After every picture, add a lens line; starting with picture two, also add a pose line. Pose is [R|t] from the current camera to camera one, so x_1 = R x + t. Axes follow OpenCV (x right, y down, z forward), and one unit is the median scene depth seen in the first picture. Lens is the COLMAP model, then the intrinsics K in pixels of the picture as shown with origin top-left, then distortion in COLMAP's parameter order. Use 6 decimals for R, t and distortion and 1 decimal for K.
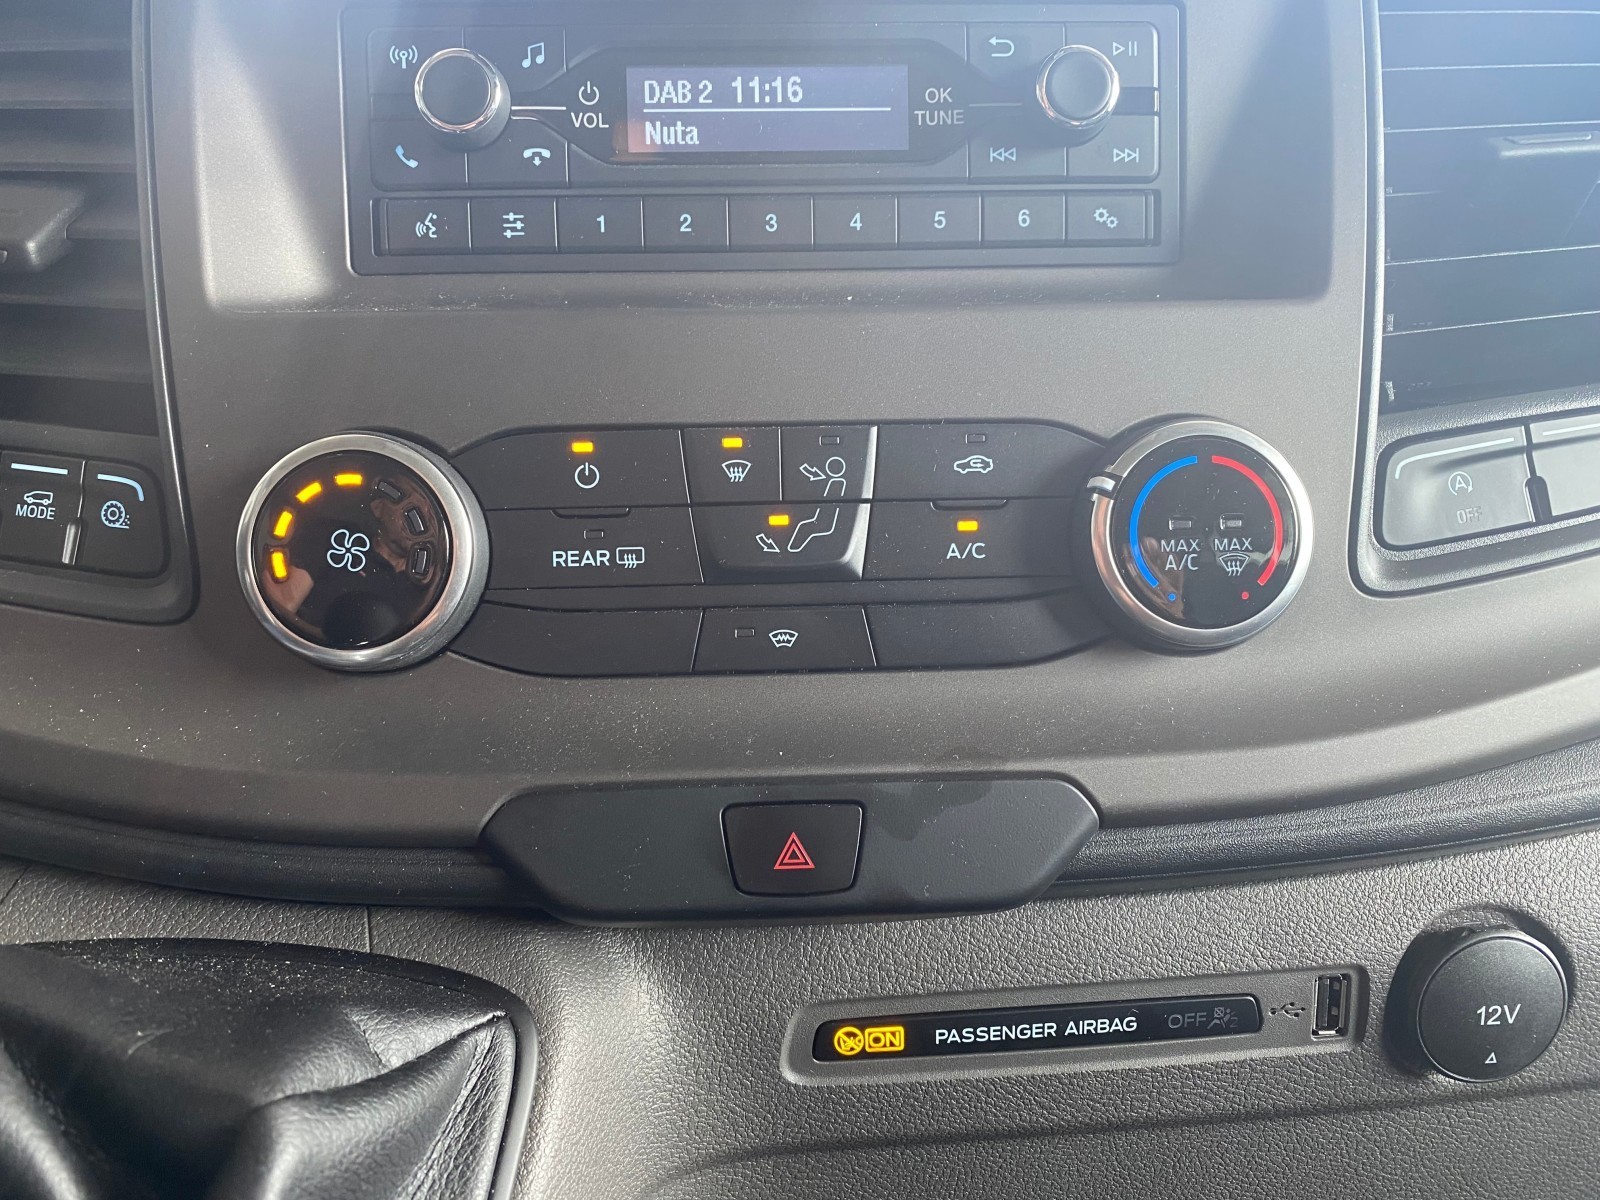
lens RADIAL K [[1223.8, 0, 803.8], [0, 1223.8, 592.4], [0, 0, 1]] dist [0.002512, -0.043743]
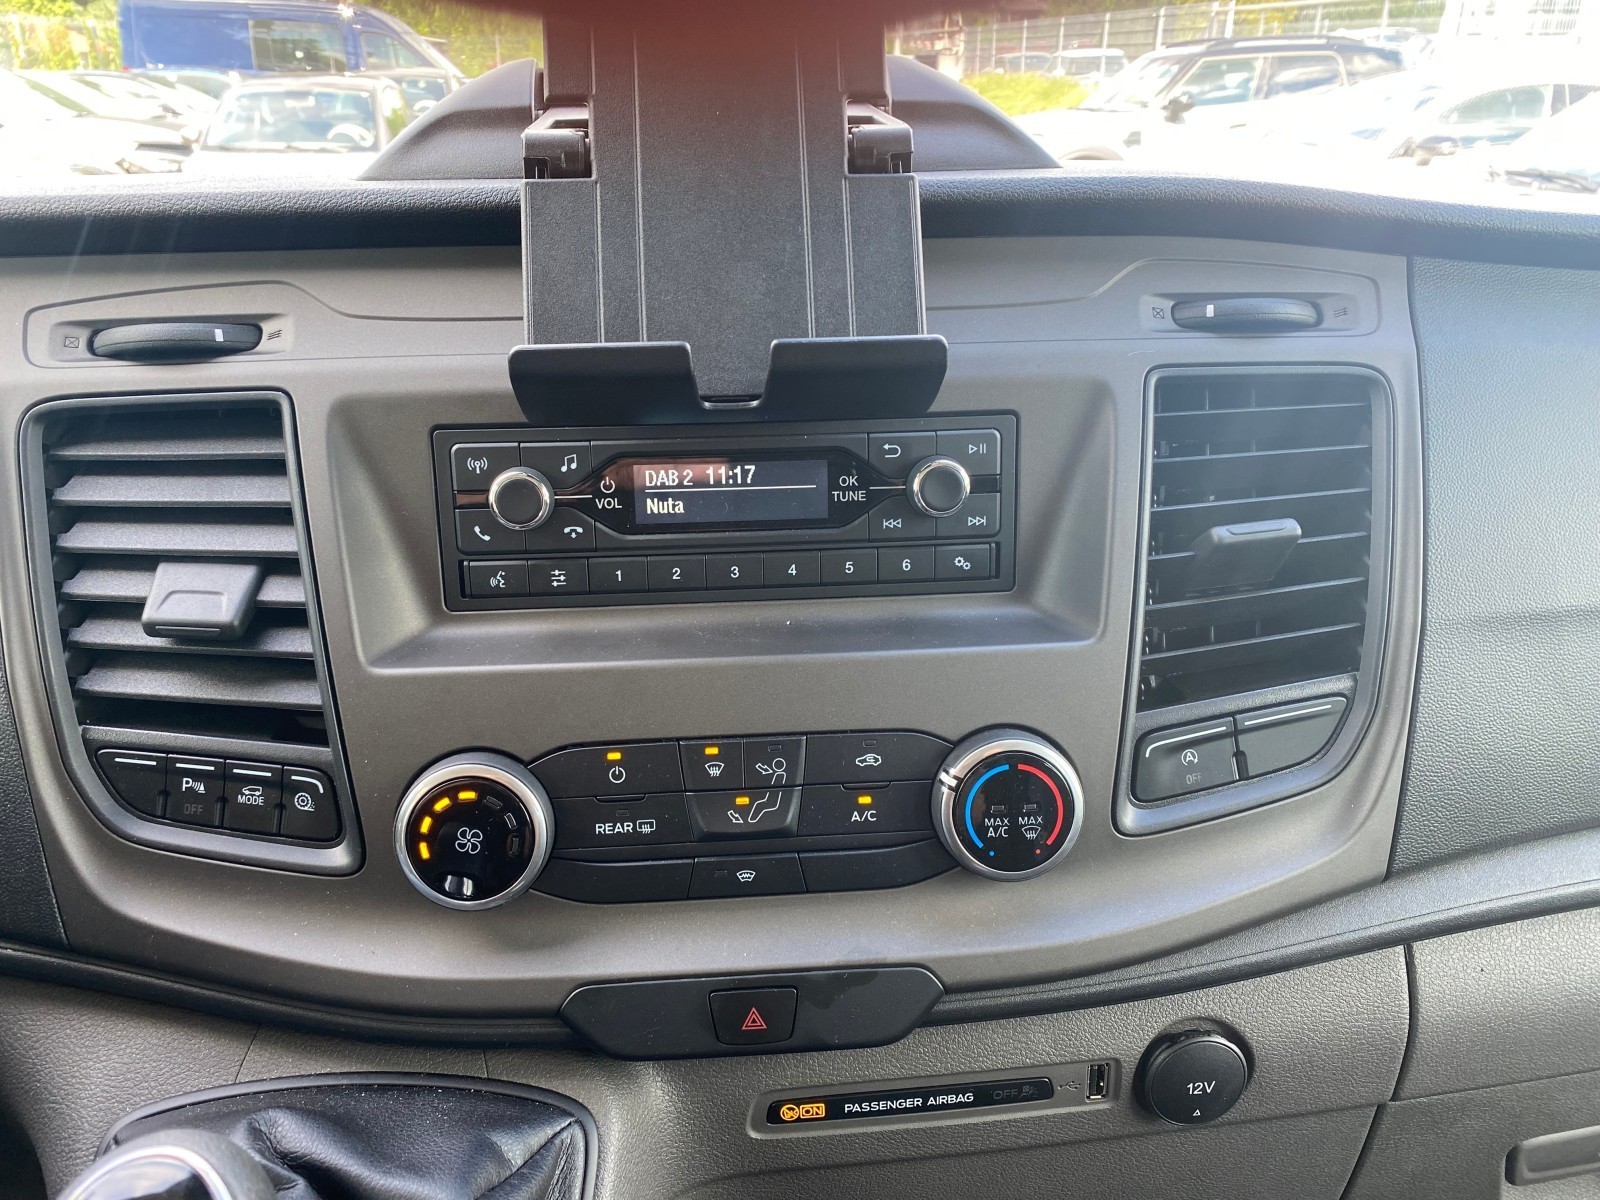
lens RADIAL K [[1228.6, 0, 799.0], [0, 1228.6, 559.2], [0, 0, 1]] dist [0.046758, -0.187041]
pose [[0.999387, -0.007315, 0.034249, 0.000133], [0.003923, 0.995173, 0.098060, -0.490554], [-0.034801, -0.097866, 0.994591, -0.495171]]
